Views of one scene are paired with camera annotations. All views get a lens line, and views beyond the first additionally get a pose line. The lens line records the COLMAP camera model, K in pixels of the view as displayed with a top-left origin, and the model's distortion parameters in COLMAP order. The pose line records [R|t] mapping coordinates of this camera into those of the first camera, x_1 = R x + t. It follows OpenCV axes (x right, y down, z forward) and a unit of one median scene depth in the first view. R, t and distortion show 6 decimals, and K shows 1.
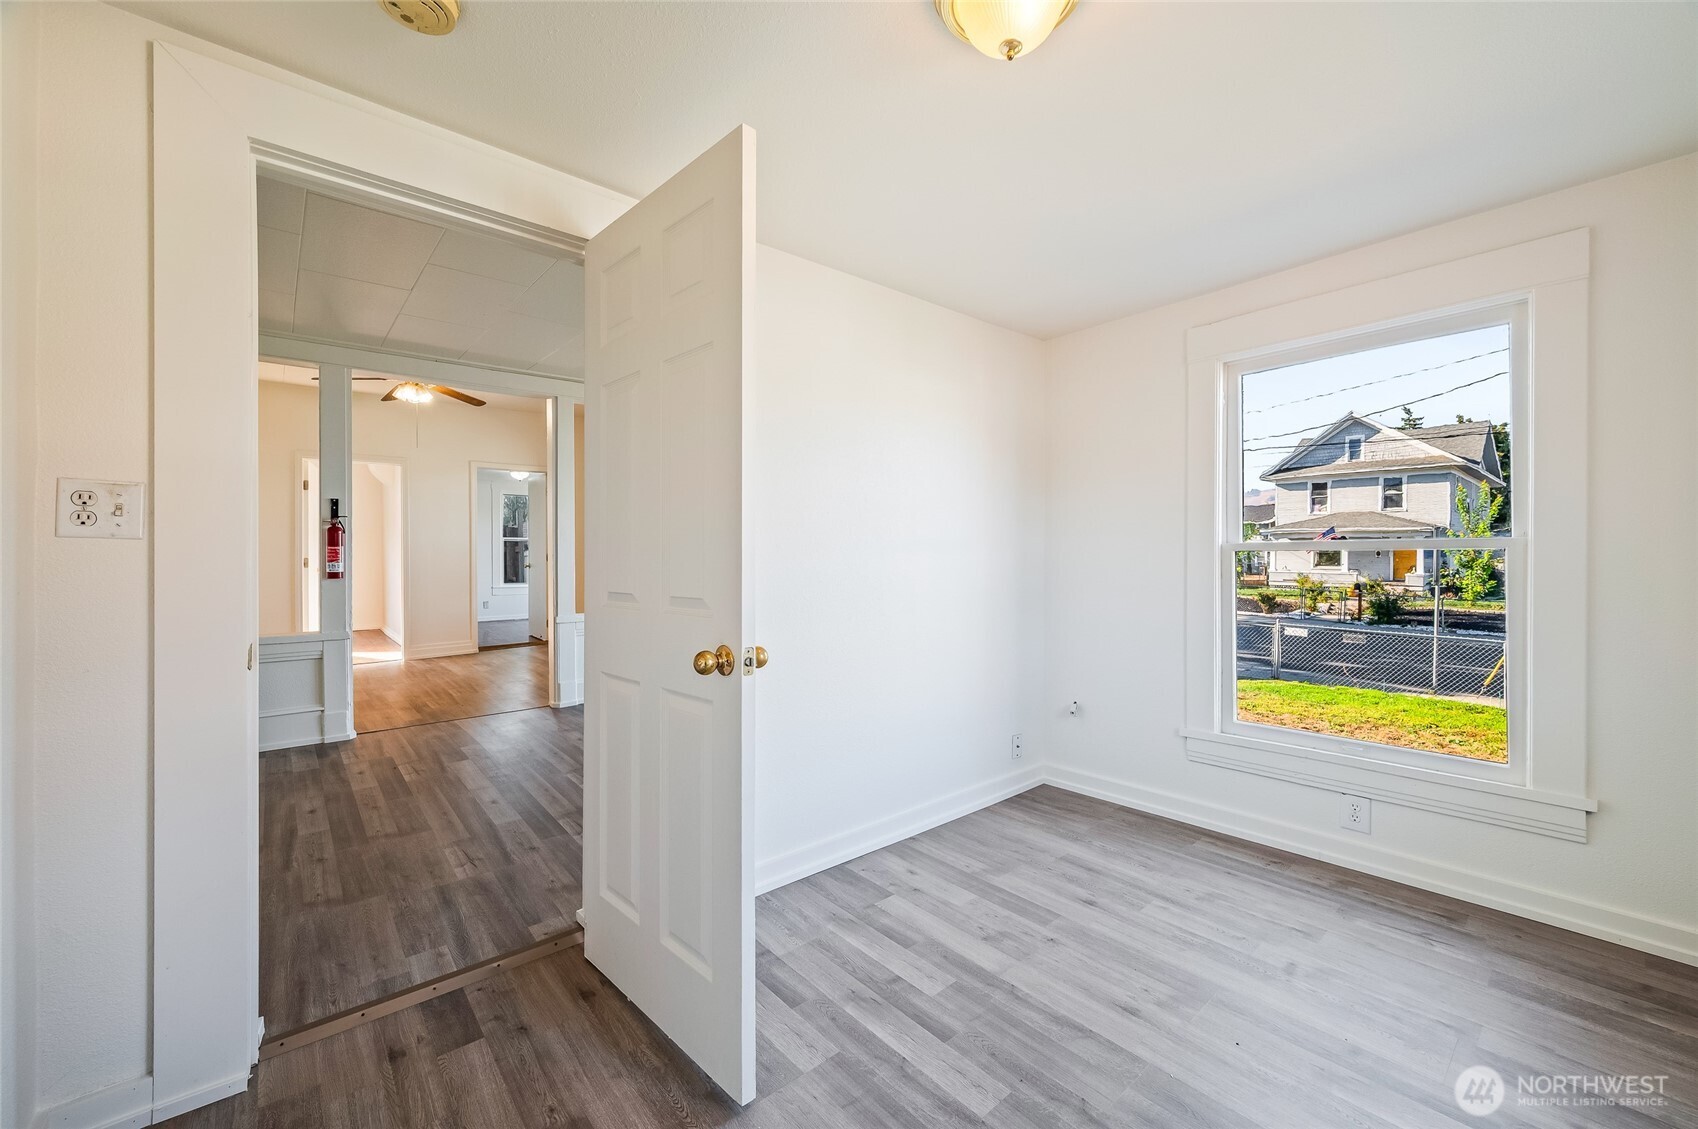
lens RADIAL K [[670.5, 0, 850.2], [0, 670.5, 558.6], [0, 0, 1]] dist [0.004188, 0.000883]
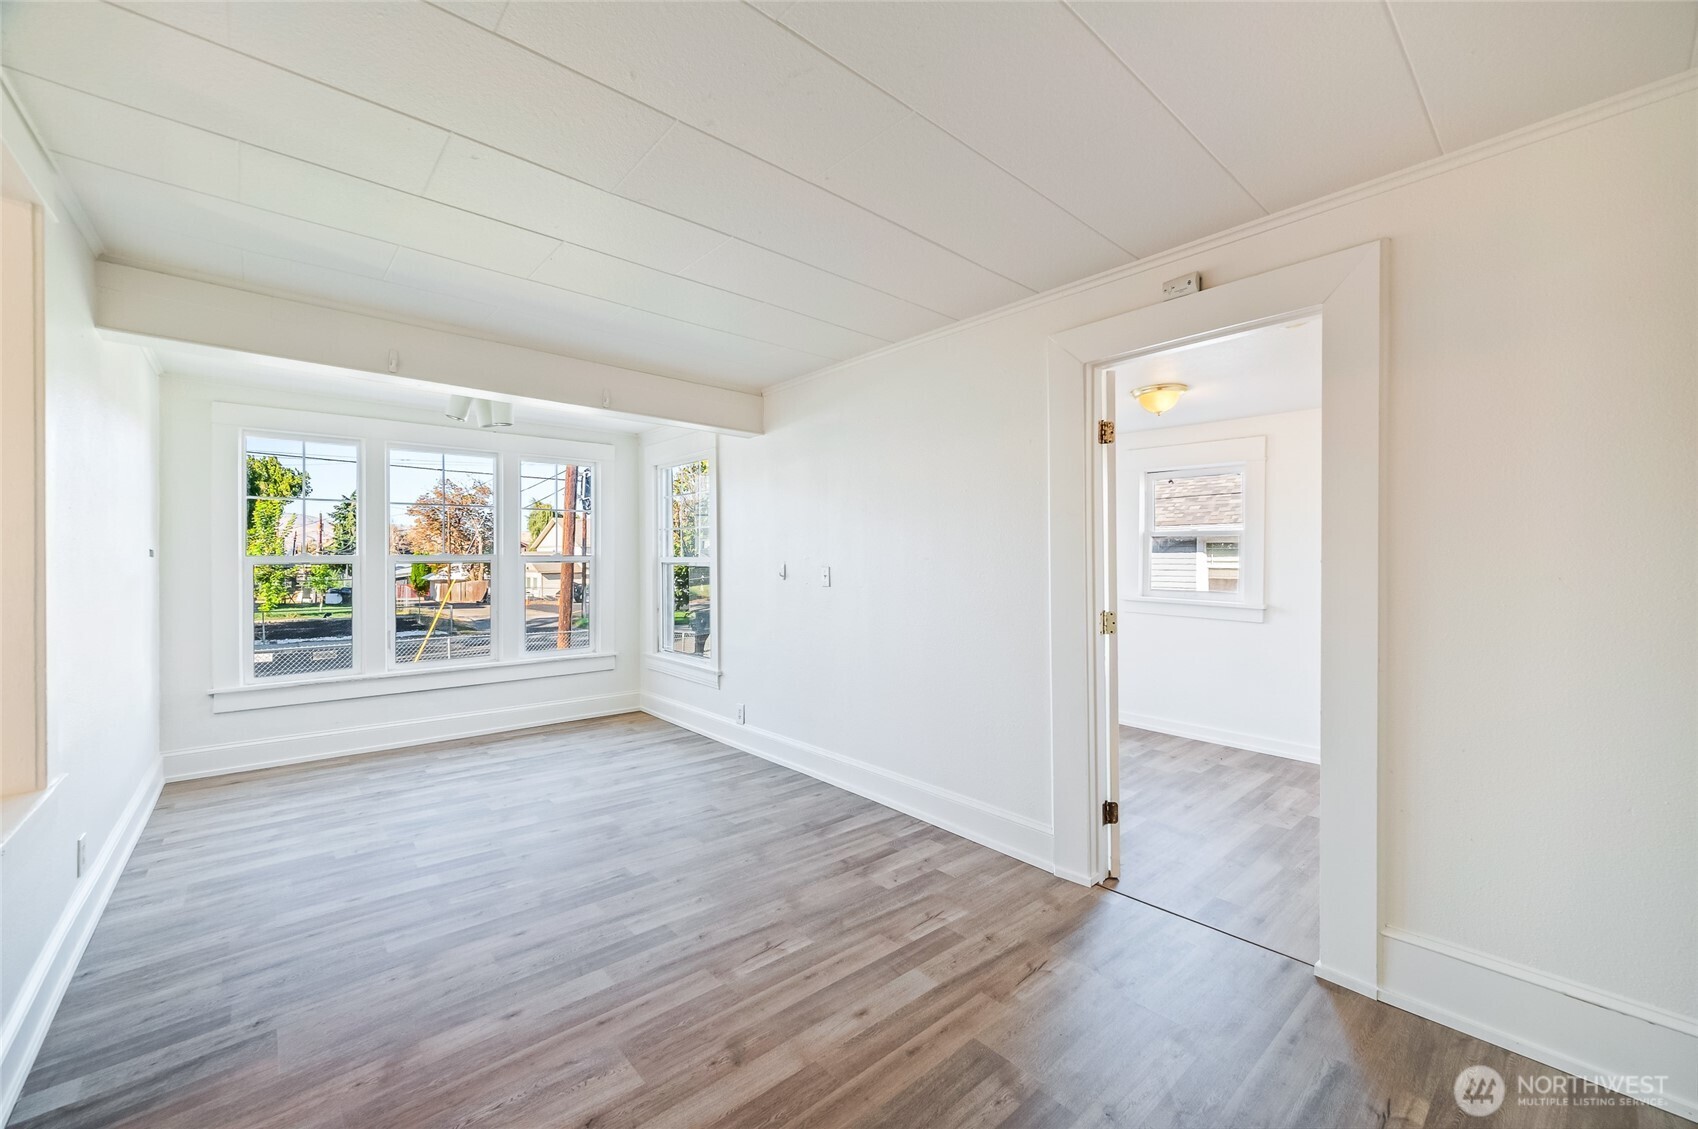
lens RADIAL K [[670.5, 0, 846.8], [0, 670.5, 560.1], [0, 0, 1]] dist [0.004188, 0.000883]
pose [[-0.012854, -0.003317, 0.999912, -1.204448], [0.014897, 0.999883, 0.003508, -0.057896], [-0.999806, 0.014941, -0.012803, 1.068536]]
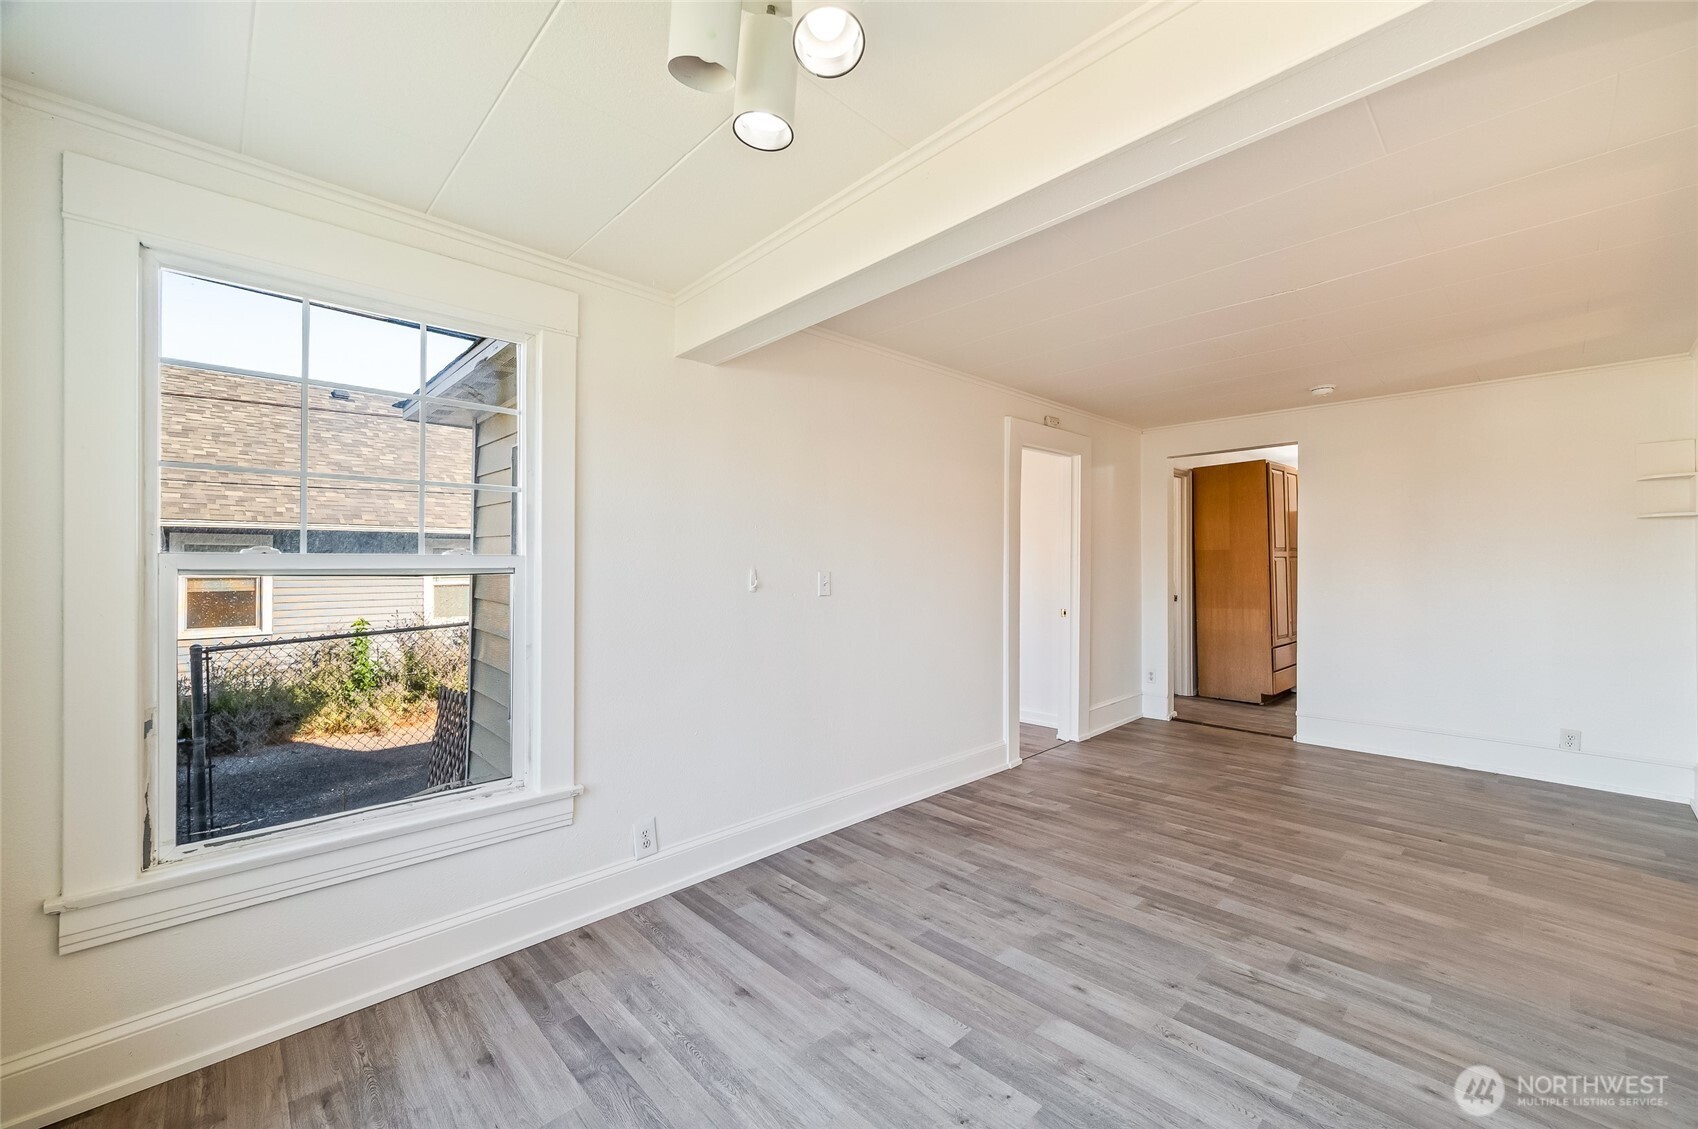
lens RADIAL K [[670.5, 0, 855.5], [0, 670.5, 563.3], [0, 0, 1]] dist [0.004188, 0.000883]
pose [[-0.998486, 0.000344, -0.055006, 0.155740], [-0.000102, 0.999967, 0.008103, -0.065794], [0.055007, 0.008097, -0.998453, 2.209010]]
